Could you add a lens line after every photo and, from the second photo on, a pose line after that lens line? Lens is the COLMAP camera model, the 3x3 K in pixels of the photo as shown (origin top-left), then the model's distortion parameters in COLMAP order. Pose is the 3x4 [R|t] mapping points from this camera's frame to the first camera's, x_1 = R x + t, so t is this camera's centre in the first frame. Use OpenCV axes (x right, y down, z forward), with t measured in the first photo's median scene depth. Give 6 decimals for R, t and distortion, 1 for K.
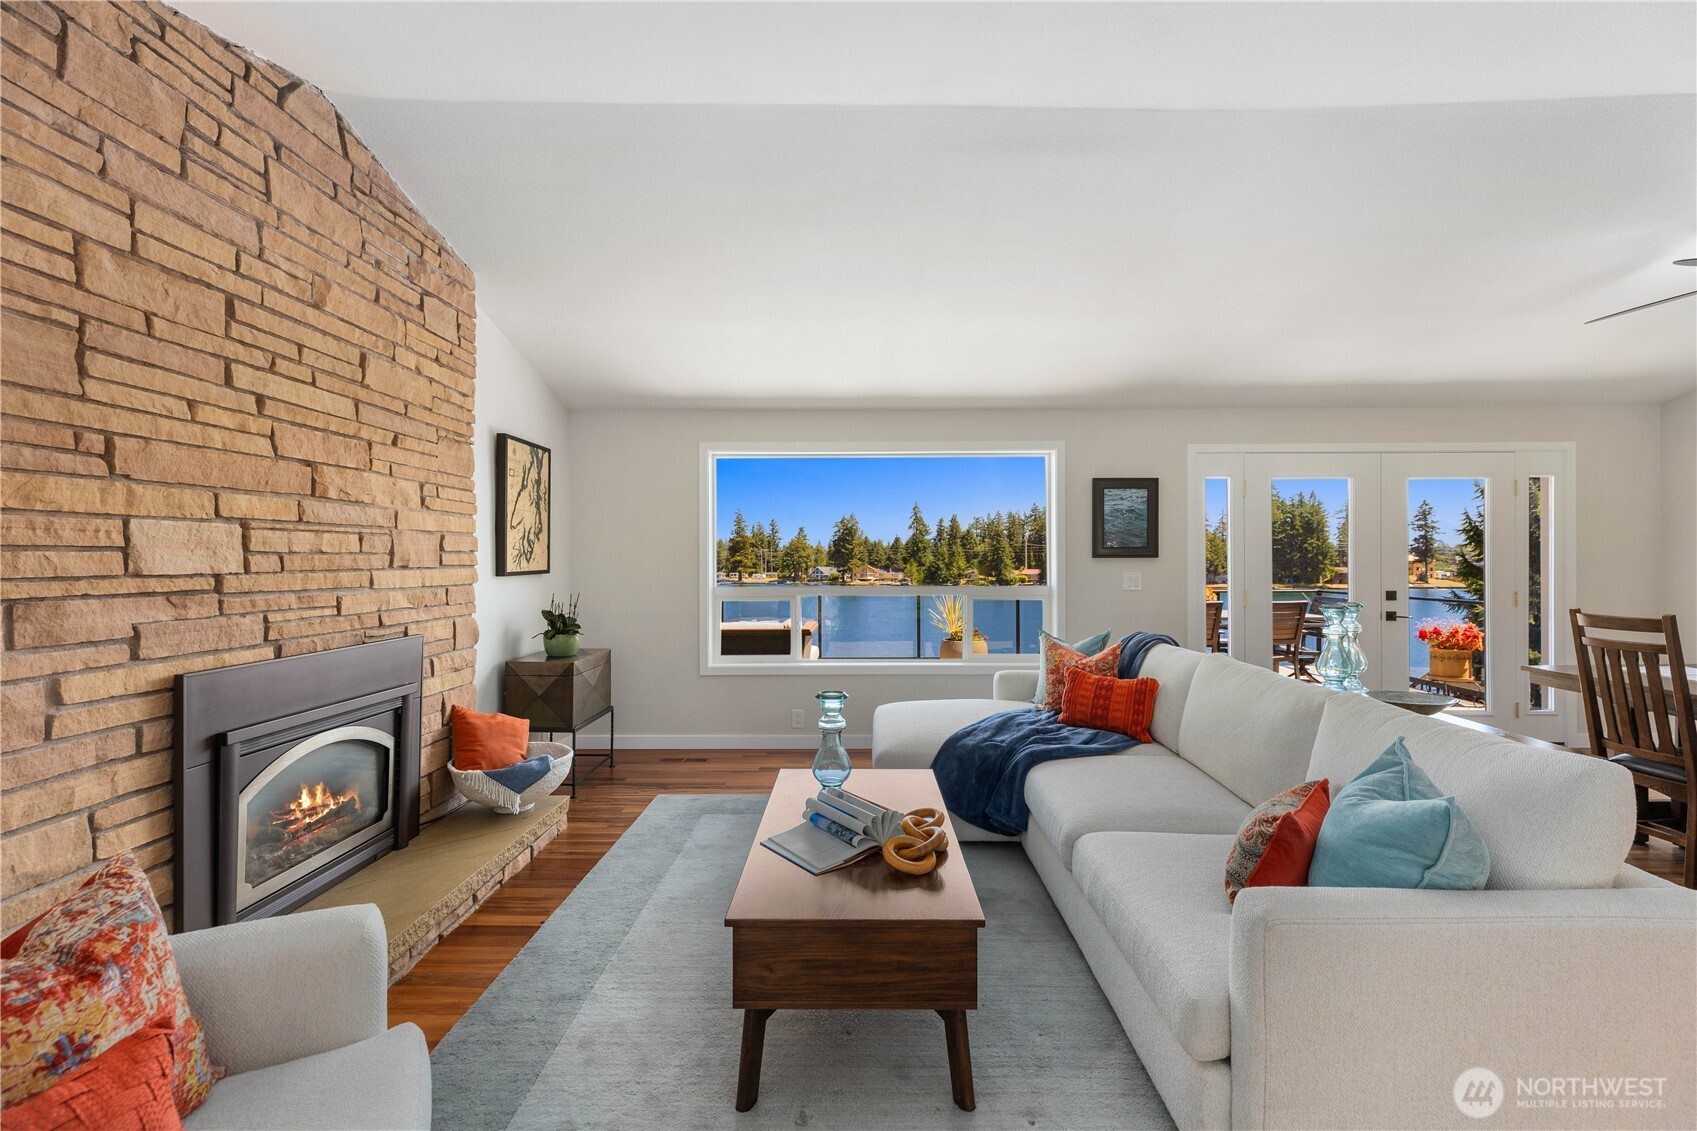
lens RADIAL K [[758.9, 0, 856.1], [0, 758.9, 561.6], [0, 0, 1]] dist [0.003033, 0.001091]
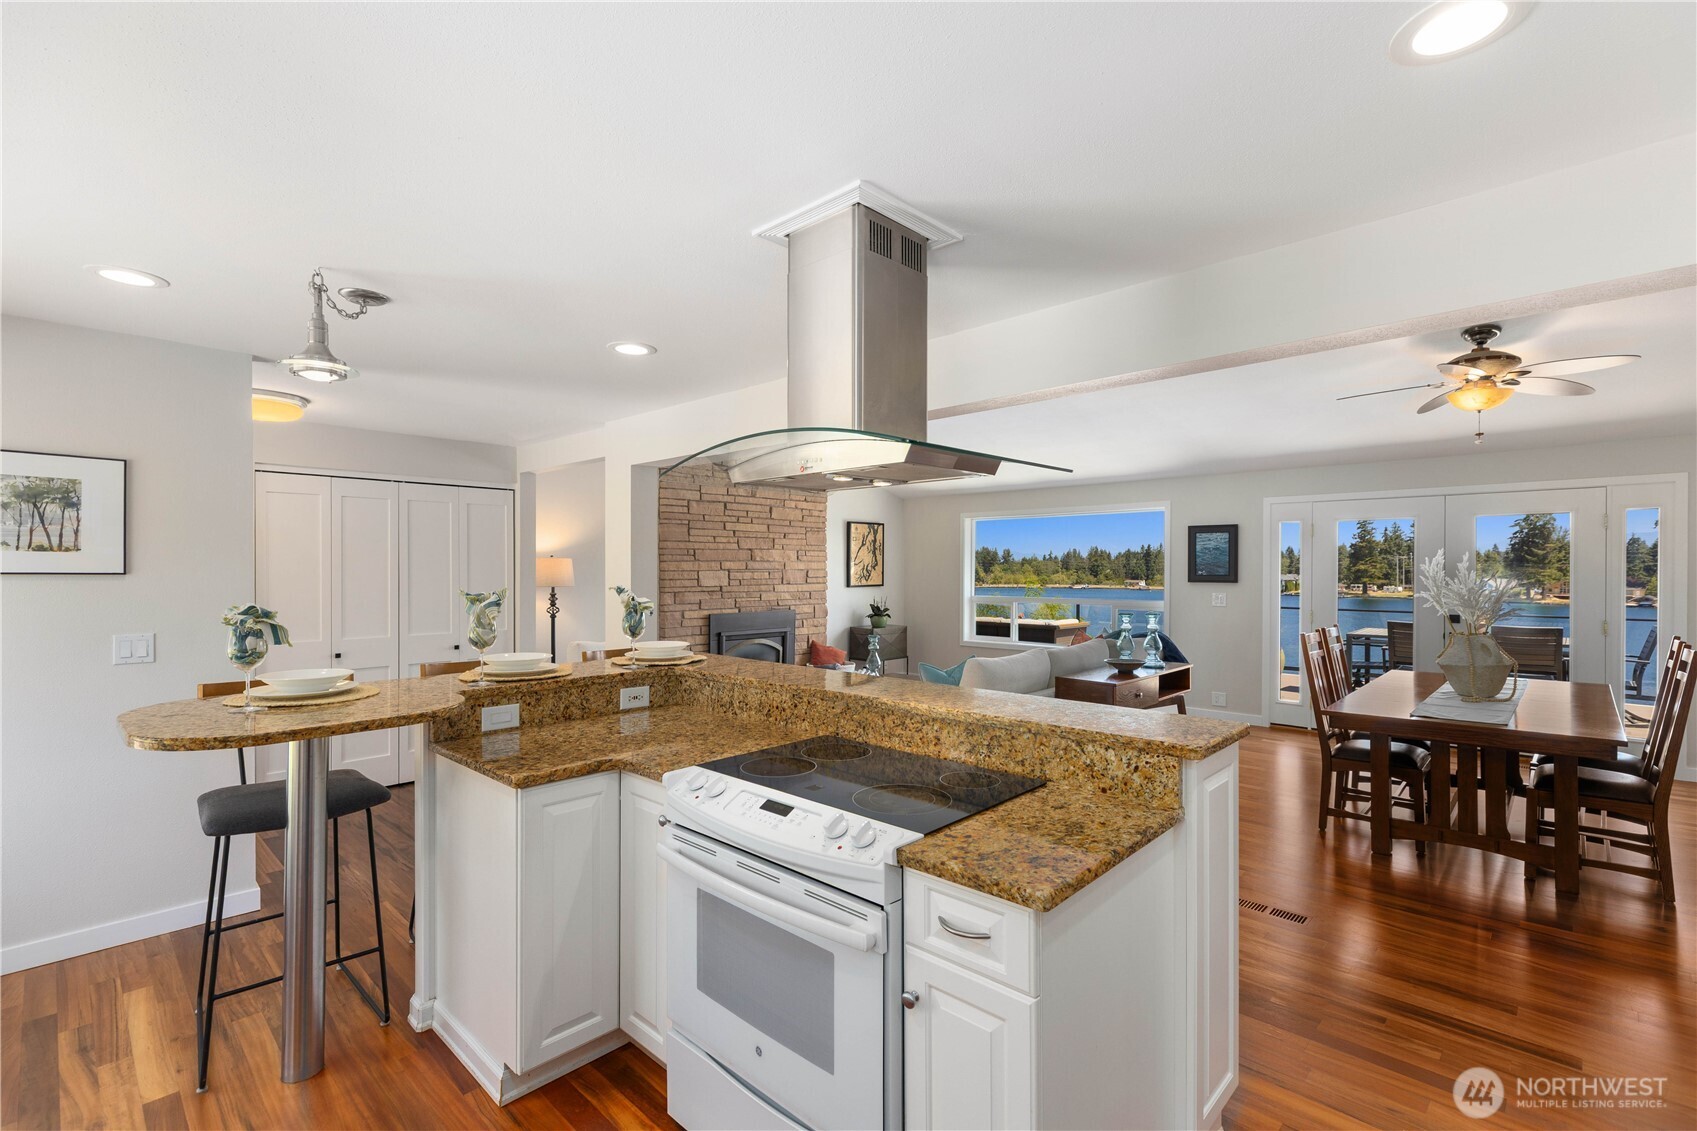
lens RADIAL K [[758.9, 0, 850.0], [0, 758.9, 567.9], [0, 0, 1]] dist [0.003033, 0.001091]
pose [[0.727940, 0.002446, -0.685636, 1.206706], [-0.004197, 0.999991, -0.000889, -0.040357], [0.685628, 0.003525, 0.727944, -0.680223]]
